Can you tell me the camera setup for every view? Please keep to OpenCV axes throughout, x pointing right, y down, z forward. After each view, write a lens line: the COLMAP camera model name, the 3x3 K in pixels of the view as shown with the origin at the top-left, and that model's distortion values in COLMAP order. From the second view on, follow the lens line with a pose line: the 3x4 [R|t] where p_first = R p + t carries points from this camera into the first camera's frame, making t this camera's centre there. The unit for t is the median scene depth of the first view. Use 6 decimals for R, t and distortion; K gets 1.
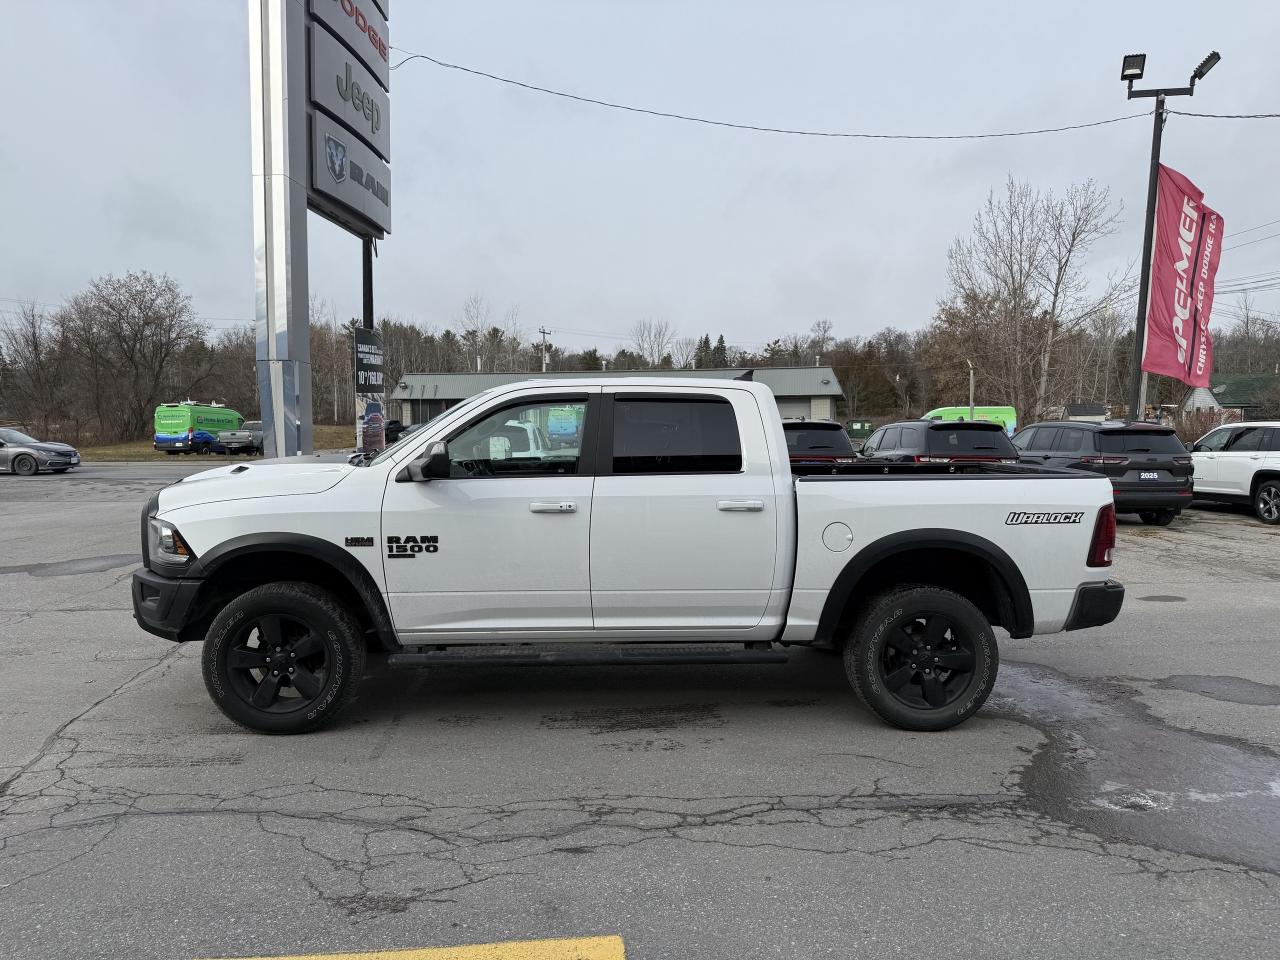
lens RADIAL K [[899.5, 0, 634.3], [0, 899.5, 488.1], [0, 0, 1]] dist [0.002781, 0.000606]
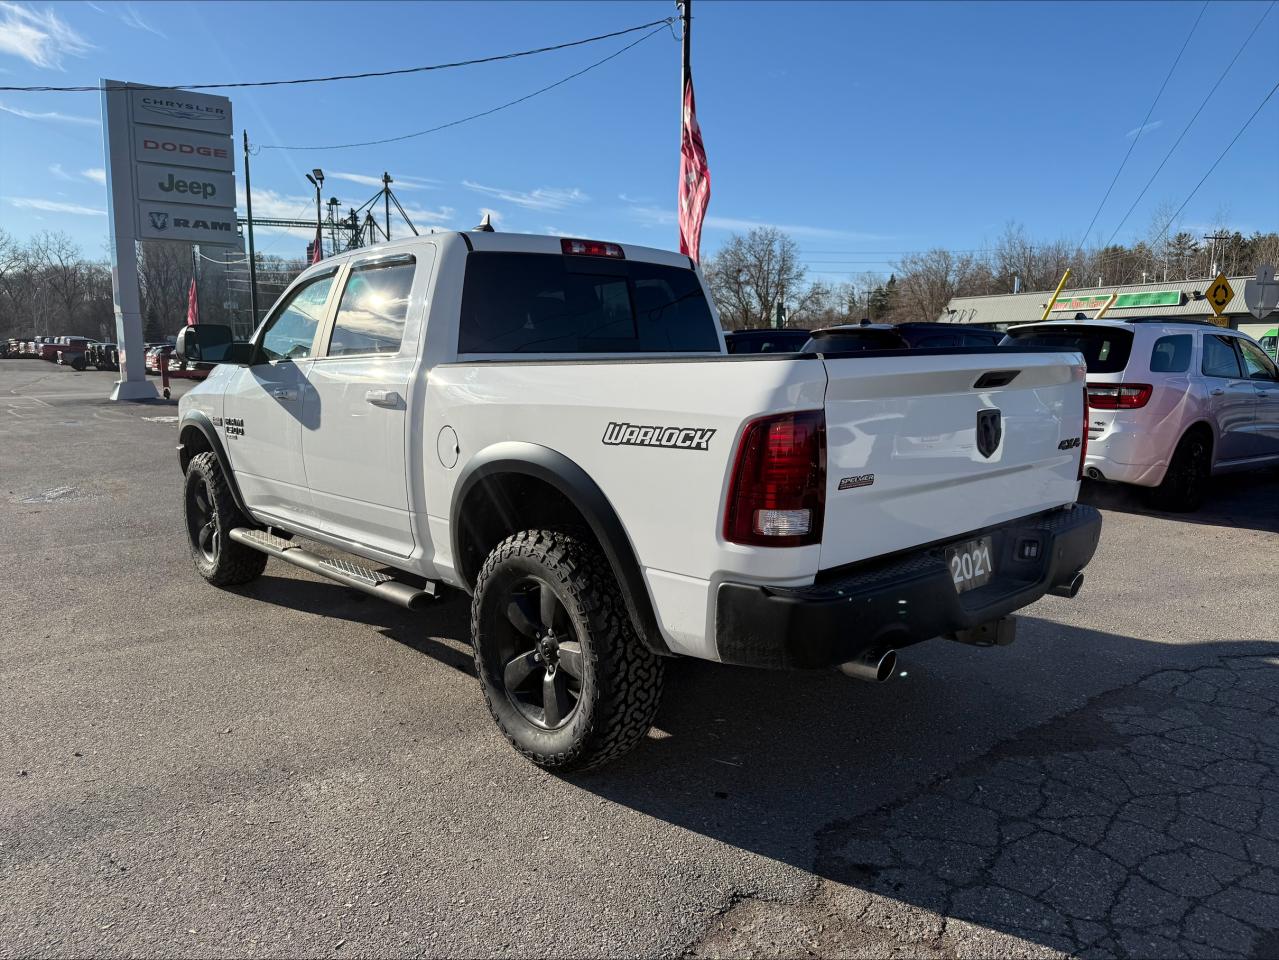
lens RADIAL K [[907.2, 0, 641.6], [0, 907.2, 481.1], [0, 0, 1]] dist [0.043901, -0.049946]
pose [[0.626237, 0.091631, -0.774229, 0.855433], [-0.024575, 0.994896, 0.097870, 0.008374], [0.779245, -0.042264, 0.625292, 0.670288]]
